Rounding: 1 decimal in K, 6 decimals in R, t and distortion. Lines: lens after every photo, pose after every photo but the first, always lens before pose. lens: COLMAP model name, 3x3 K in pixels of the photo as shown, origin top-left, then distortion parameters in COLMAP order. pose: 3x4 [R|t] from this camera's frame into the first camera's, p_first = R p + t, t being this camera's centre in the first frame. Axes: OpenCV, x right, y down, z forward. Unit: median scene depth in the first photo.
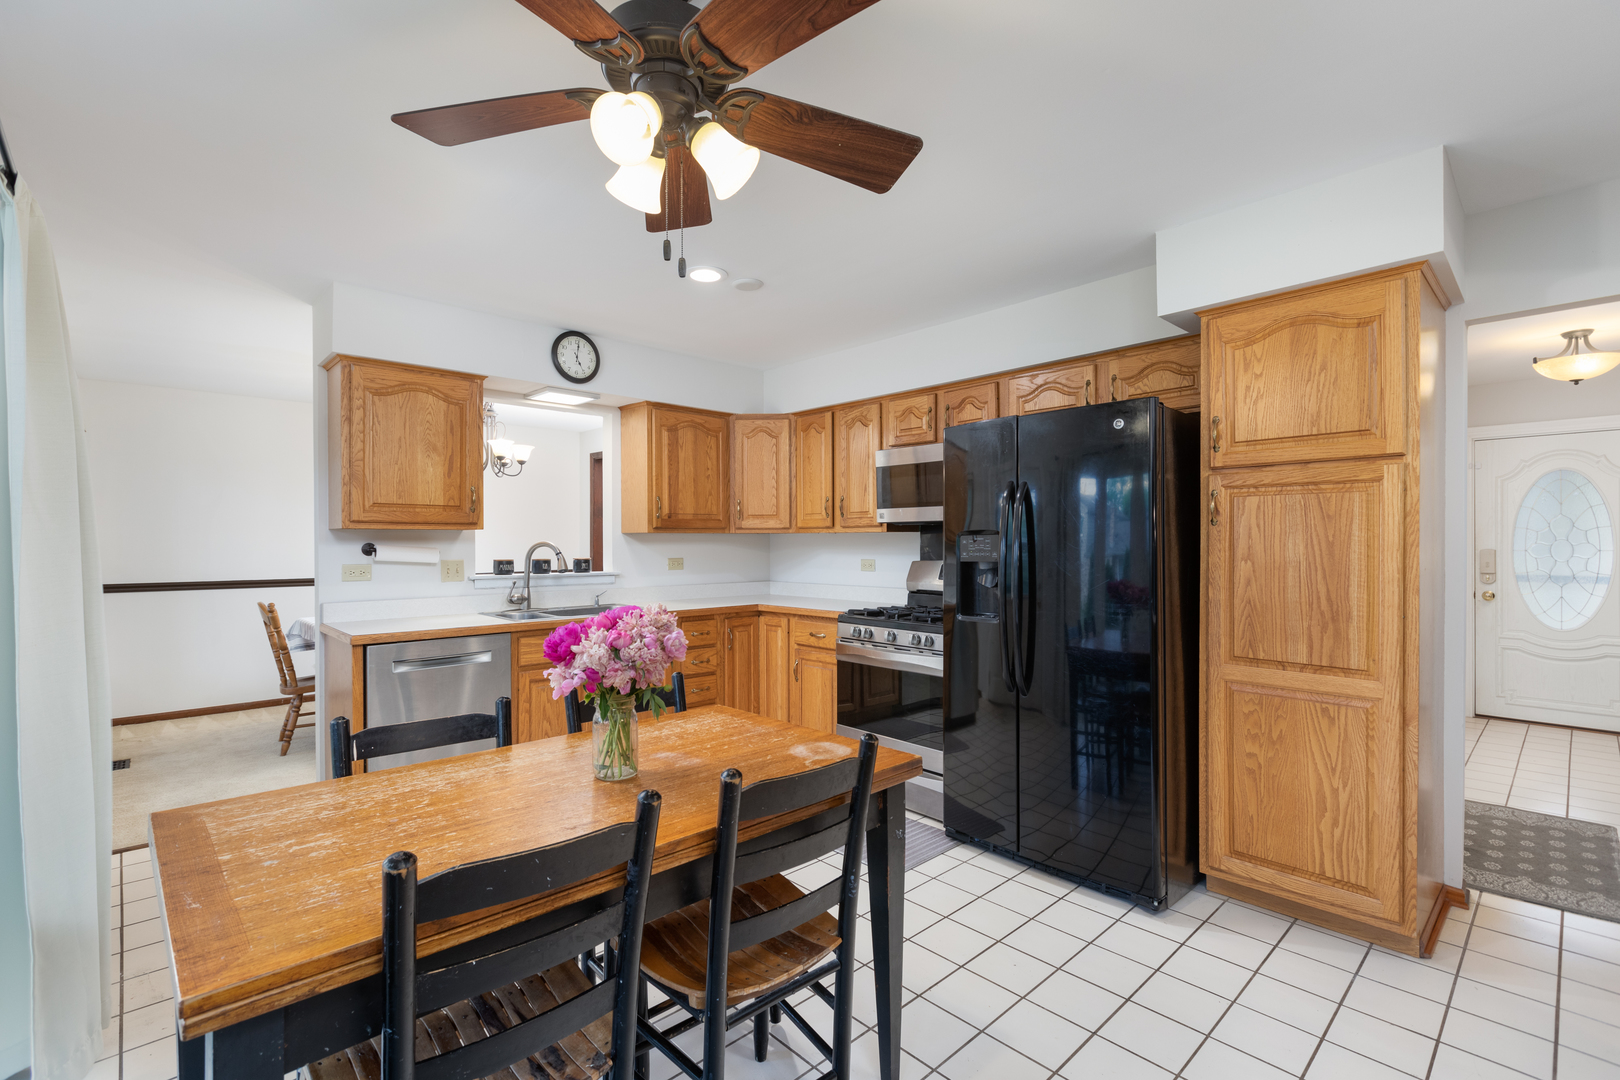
lens RADIAL K [[738.6, 0, 794.7], [0, 738.6, 540.4], [0, 0, 1]] dist [0.001516, -0.000072]
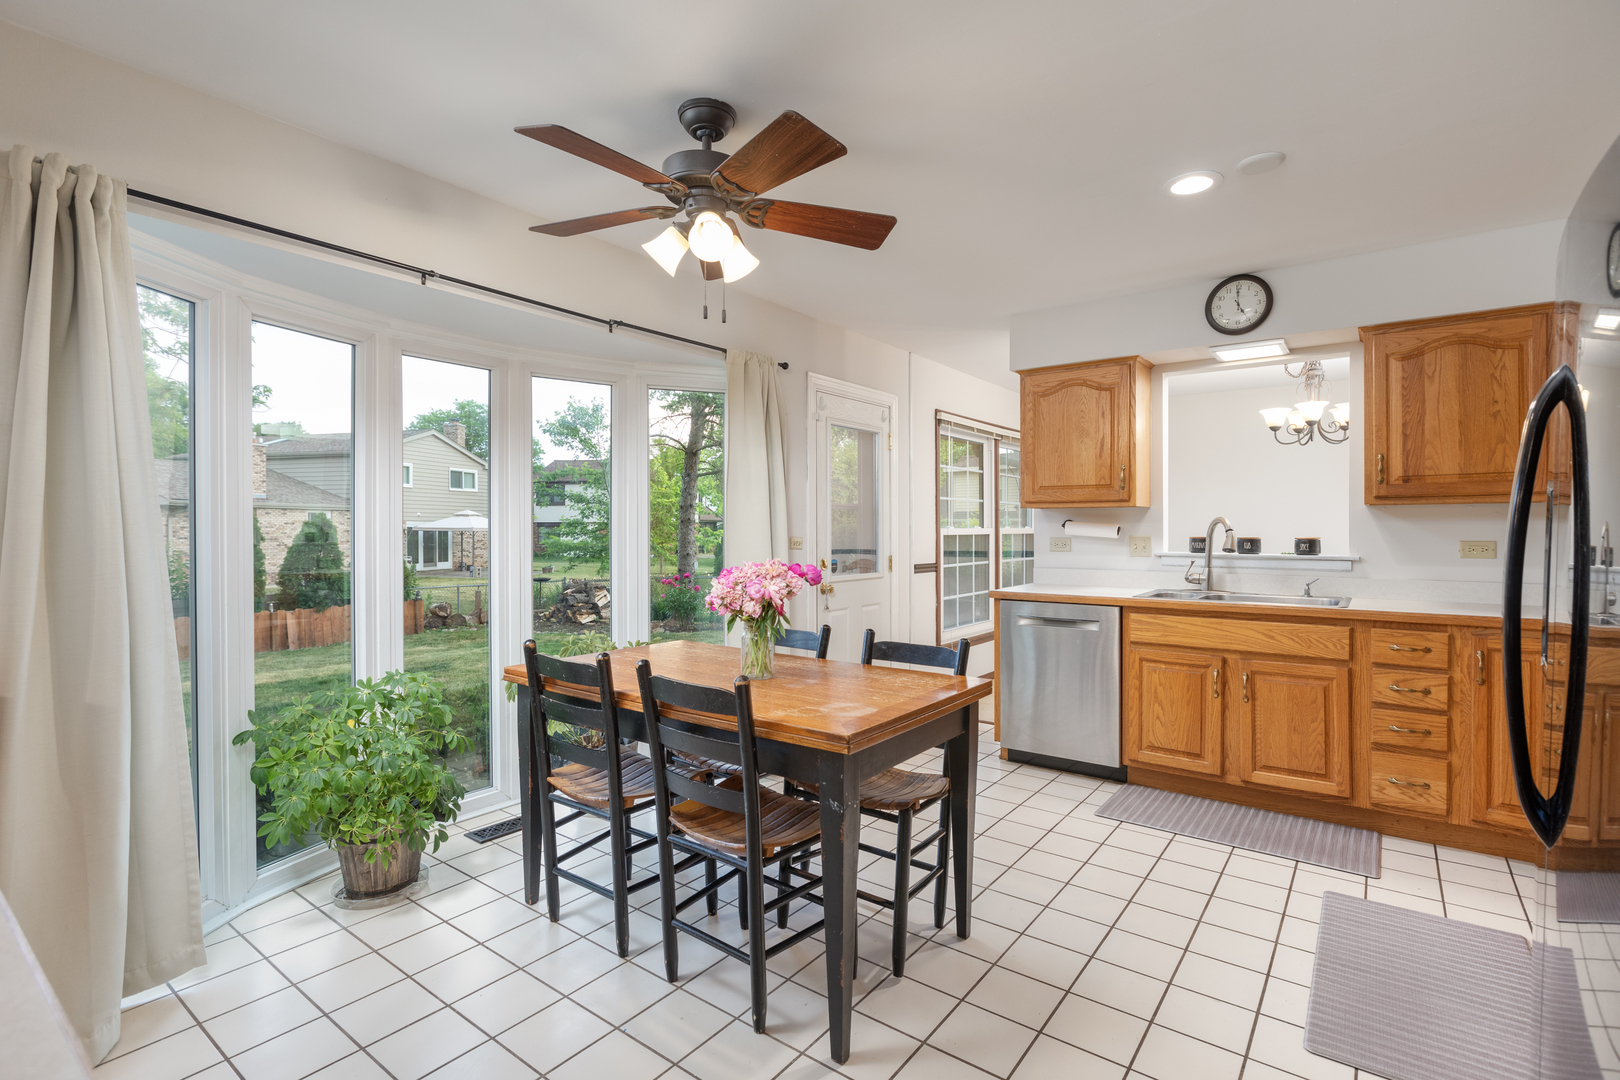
lens RADIAL K [[758.6, 0, 810.8], [0, 758.6, 525.3], [0, 0, 1]] dist [-0.001211, -0.000190]
pose [[0.176572, 0.001529, -0.984287, 0.505544], [0.005526, 0.999981, 0.002545, 0.006685], [0.984272, -0.005888, 0.176560, 0.351984]]
